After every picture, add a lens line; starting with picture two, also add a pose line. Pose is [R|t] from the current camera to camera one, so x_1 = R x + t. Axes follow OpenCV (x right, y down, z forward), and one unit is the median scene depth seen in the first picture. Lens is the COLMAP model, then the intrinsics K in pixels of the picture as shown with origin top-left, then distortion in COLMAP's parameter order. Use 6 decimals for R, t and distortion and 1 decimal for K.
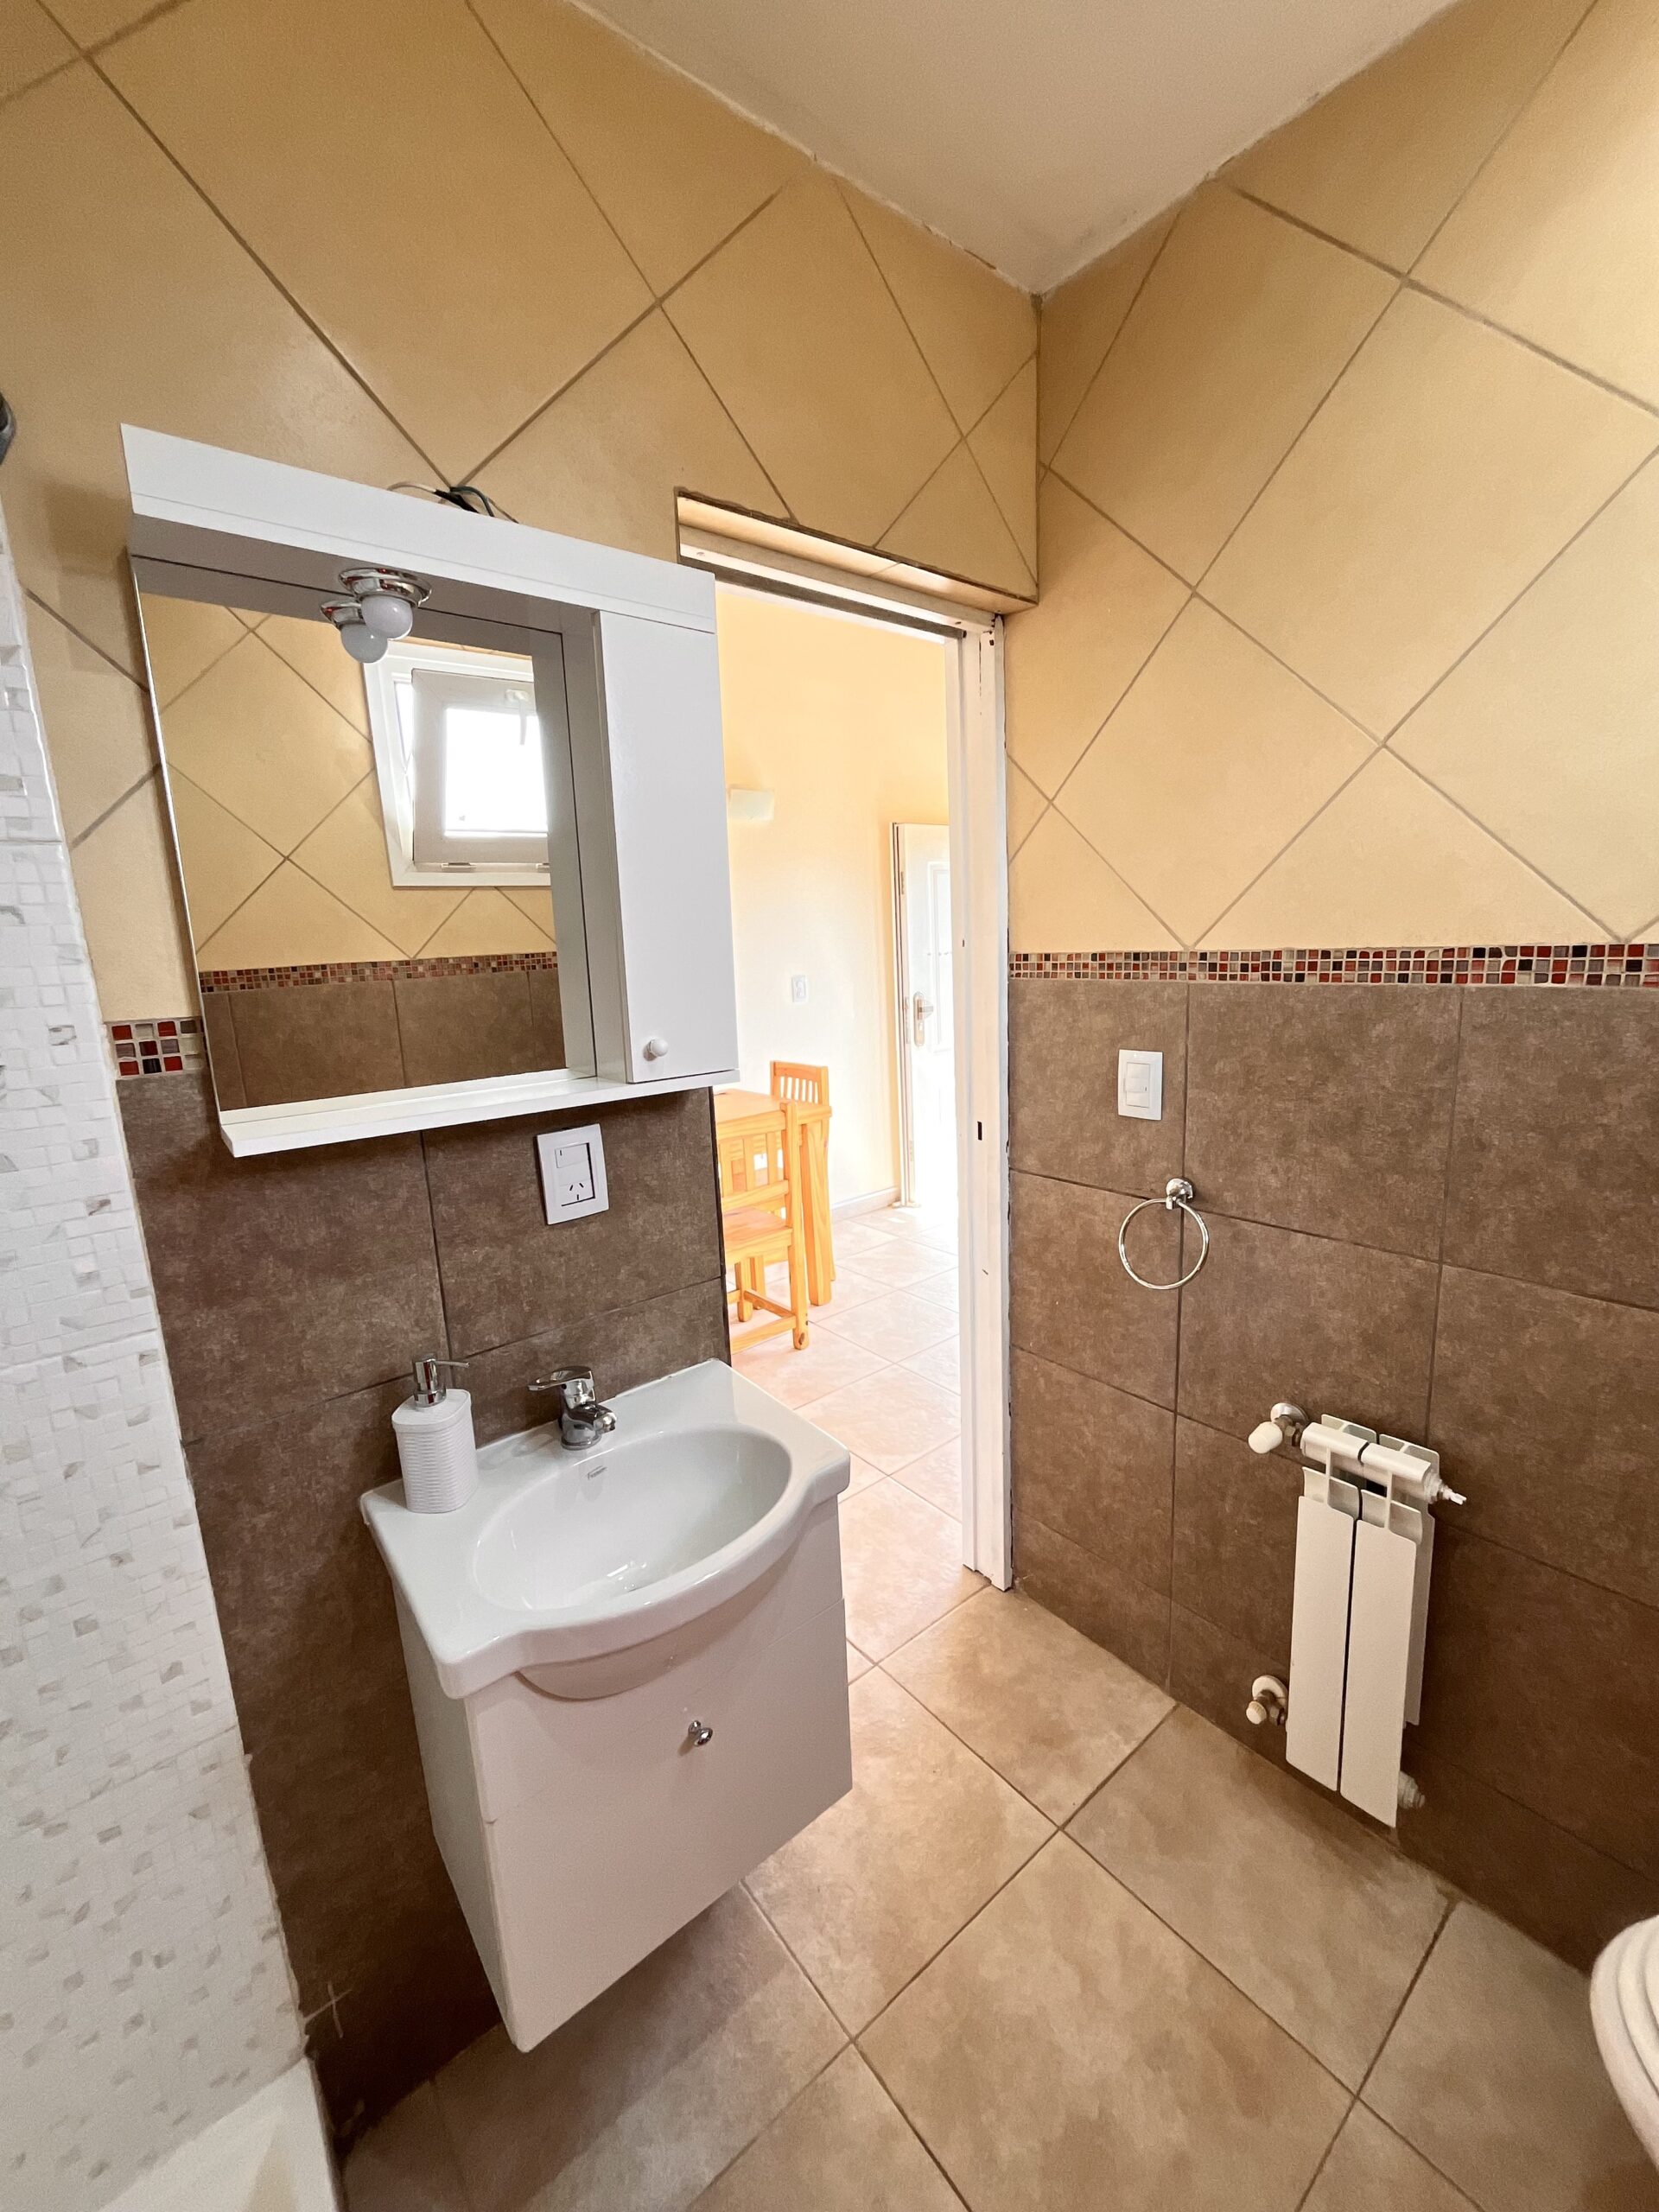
lens RADIAL K [[896.1, 0, 831.5], [0, 896.1, 1100.9], [0, 0, 1]] dist [-0.007286, 0.002179]
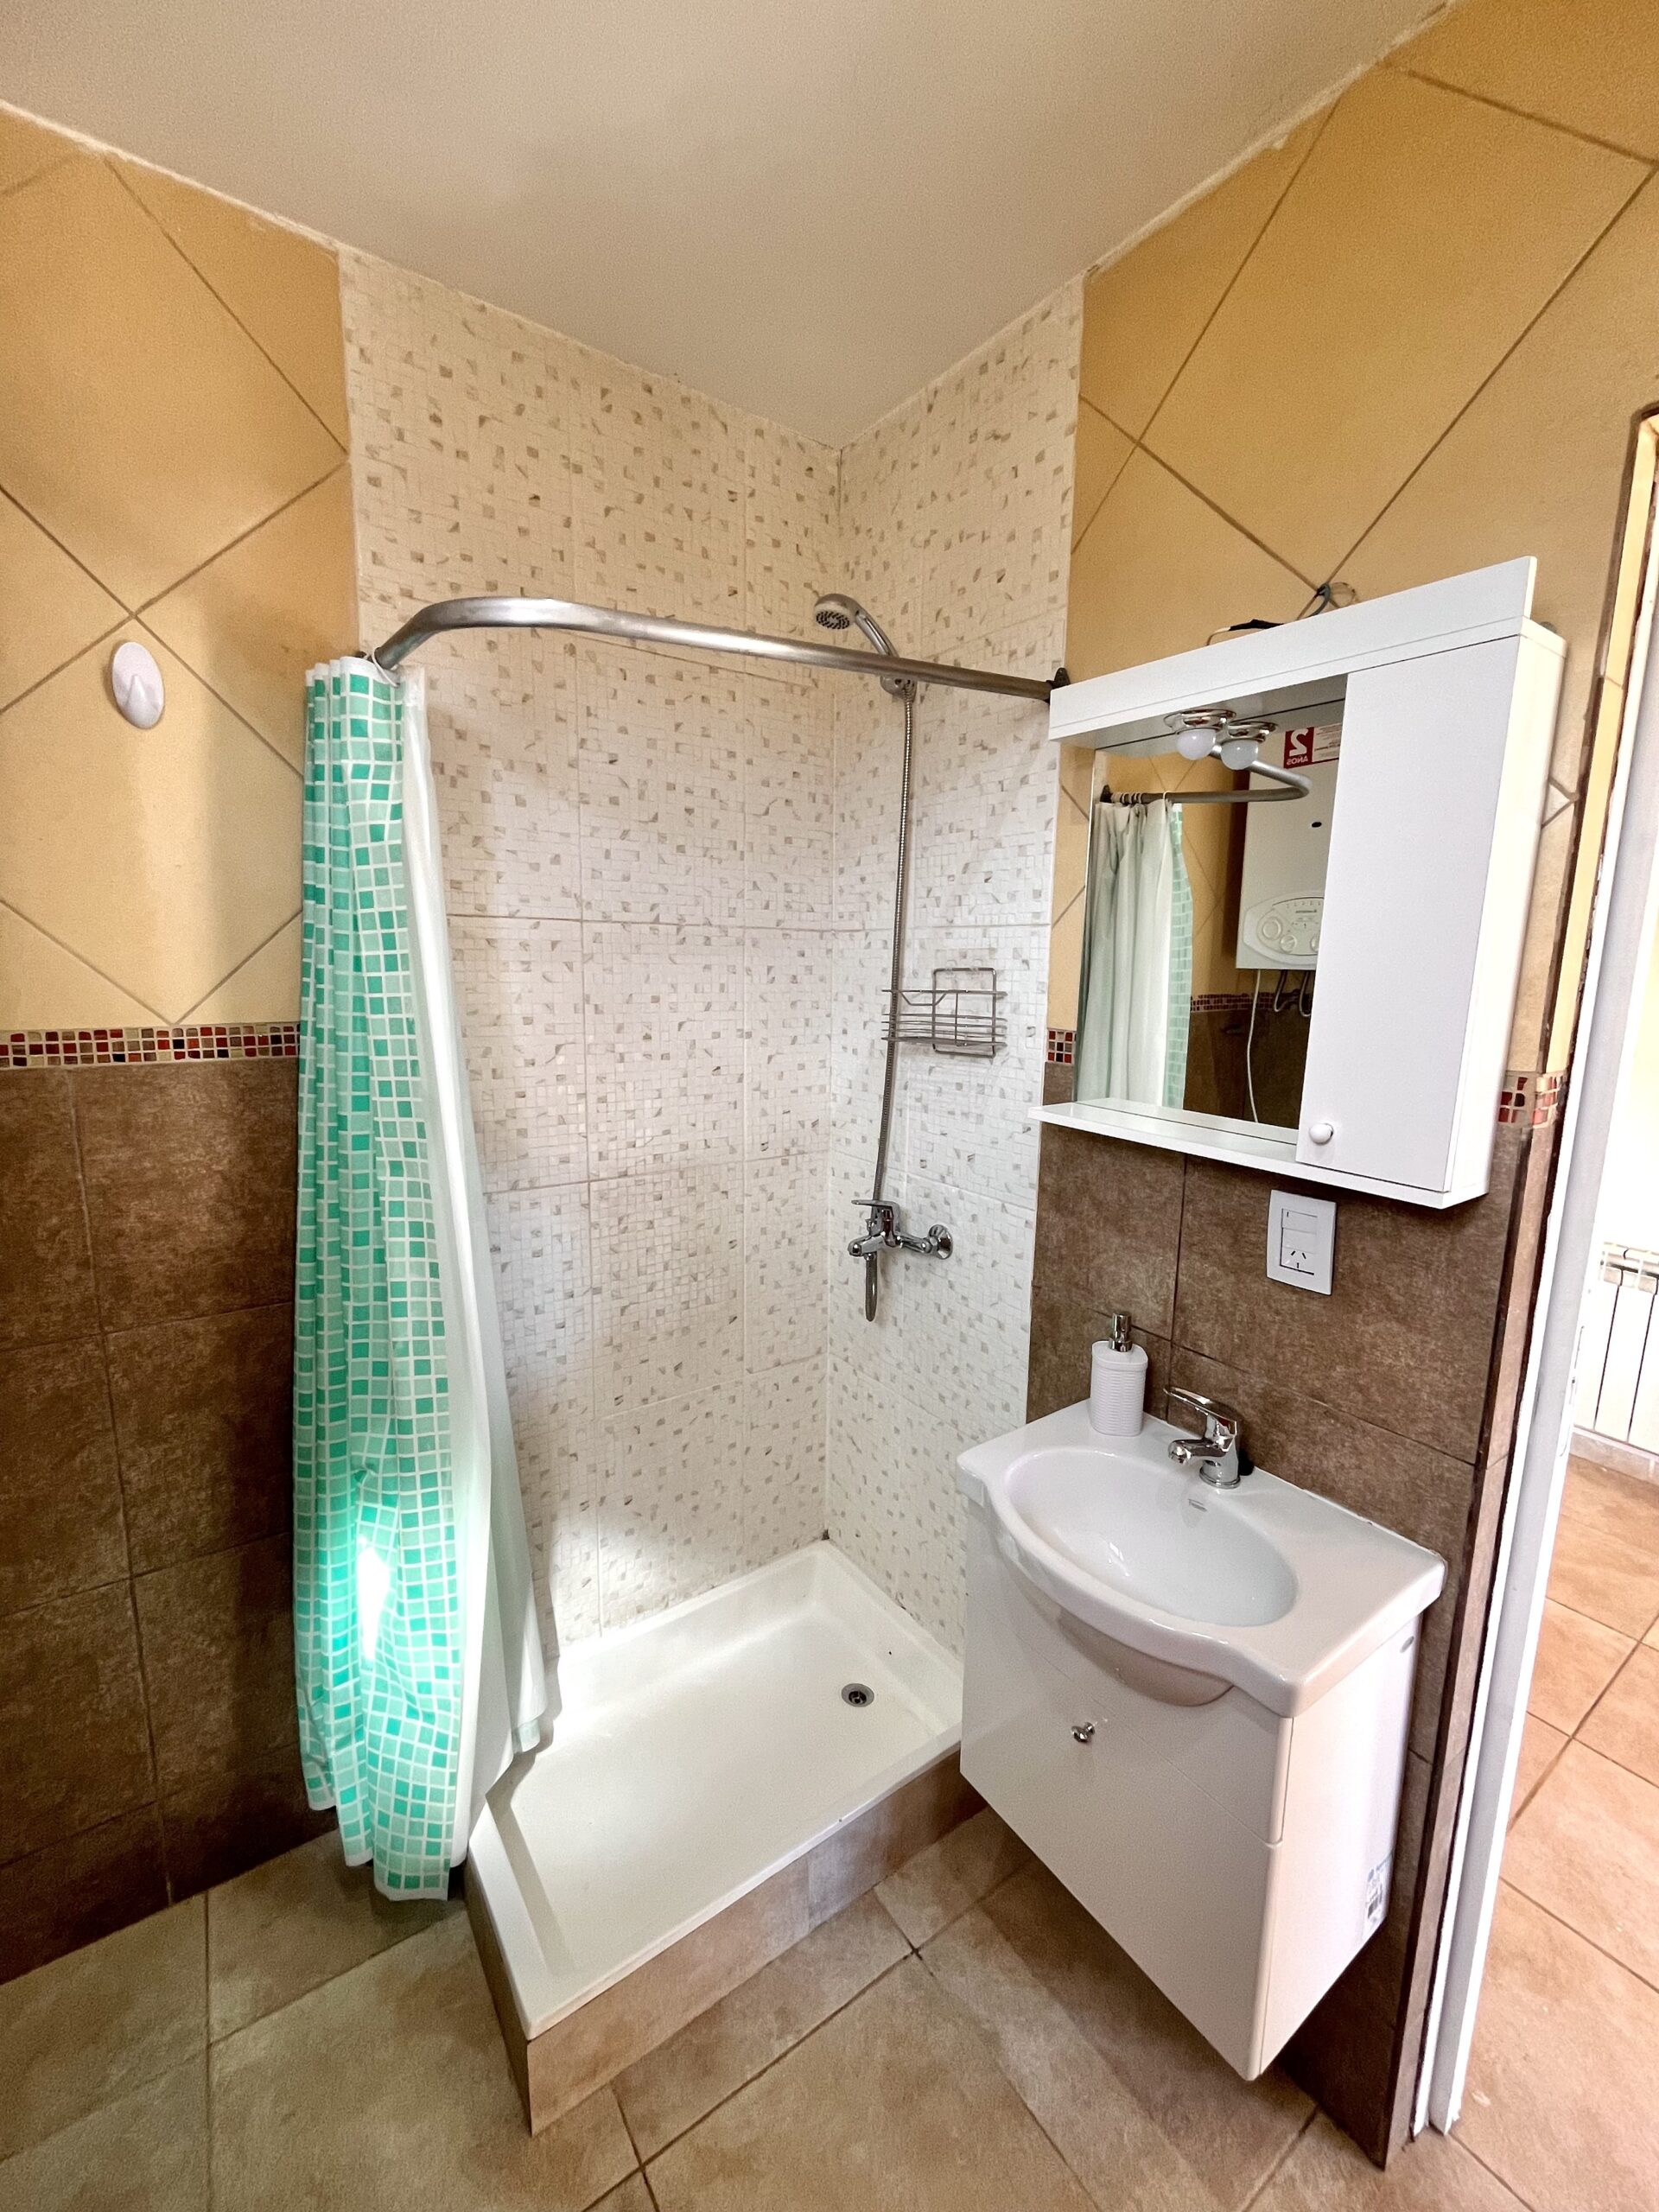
lens RADIAL K [[898.3, 0, 833.6], [0, 898.3, 1102.5], [0, 0, 1]] dist [-0.001092, -0.000336]
pose [[-0.069544, 0.201133, -0.977092, 0.708388], [-0.200572, 0.956643, 0.211199, -0.177007], [0.977208, 0.210665, -0.026187, 0.510900]]
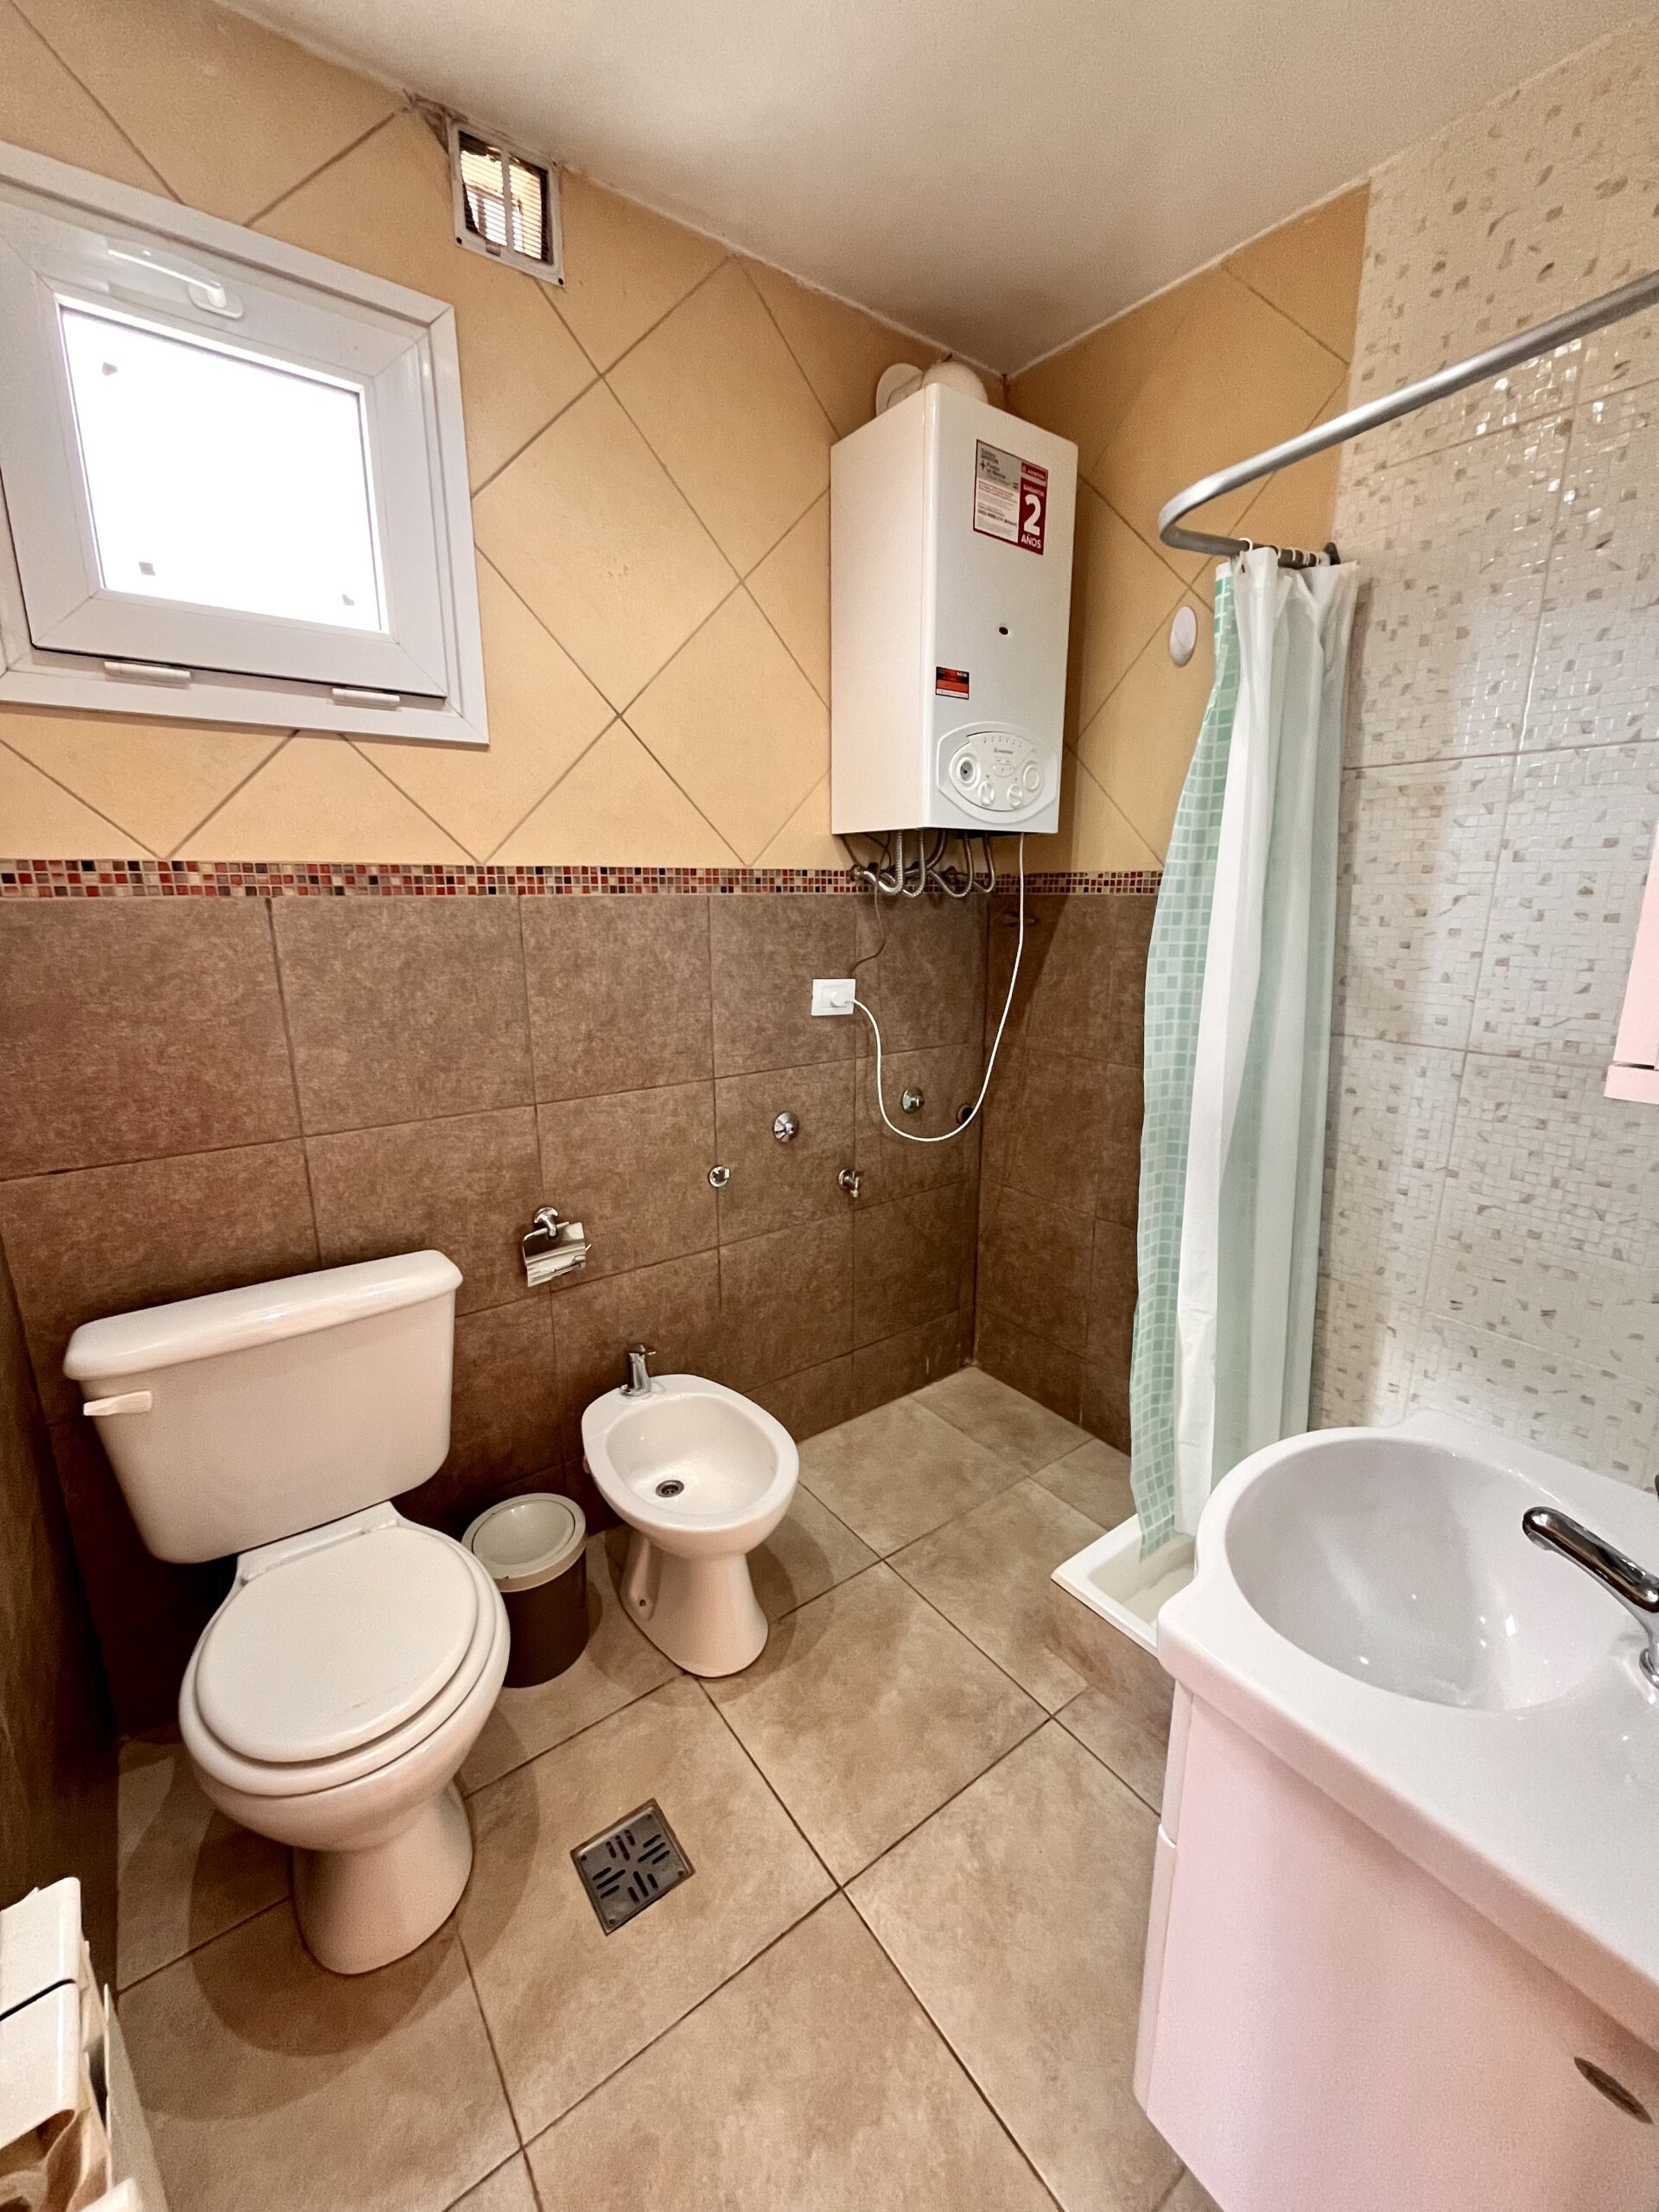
lens RADIAL K [[895.6, 0, 832.0], [0, 895.6, 1101.2], [0, 0, 1]] dist [-0.003284, -0.000059]
pose [[-0.998271, 0.034685, 0.047461, 0.201755], [0.051059, 0.911714, 0.407641, -0.187040], [-0.029132, 0.409359, -0.911908, 1.397437]]
